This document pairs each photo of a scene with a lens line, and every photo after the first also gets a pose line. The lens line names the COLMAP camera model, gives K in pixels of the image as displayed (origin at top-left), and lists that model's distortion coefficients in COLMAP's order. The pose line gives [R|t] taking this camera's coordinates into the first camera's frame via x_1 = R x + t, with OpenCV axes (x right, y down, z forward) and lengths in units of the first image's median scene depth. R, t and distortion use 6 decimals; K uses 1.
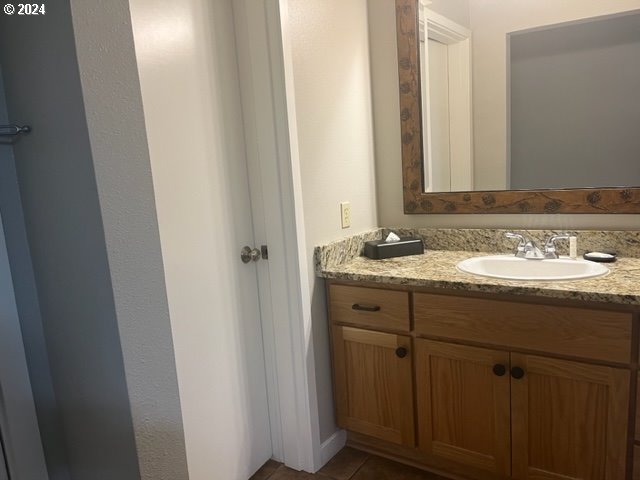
lens RADIAL K [[480.6, 0, 323.6], [0, 480.6, 237.6], [0, 0, 1]] dist [0.061282, -0.078390]
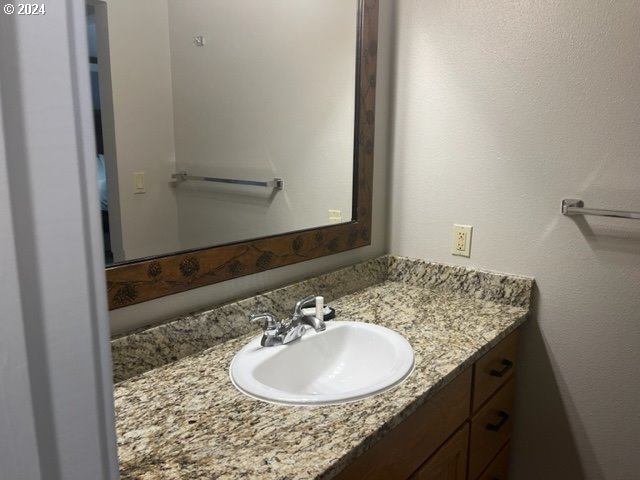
lens RADIAL K [[480.6, 0, 322.0], [0, 480.6, 242.1], [0, 0, 1]] dist [0.061282, -0.078390]
pose [[0.118240, -0.120385, 0.985660, -0.208461], [0.136336, 0.985191, 0.103973, -0.151162], [-0.983581, 0.122087, 0.132902, 0.800436]]
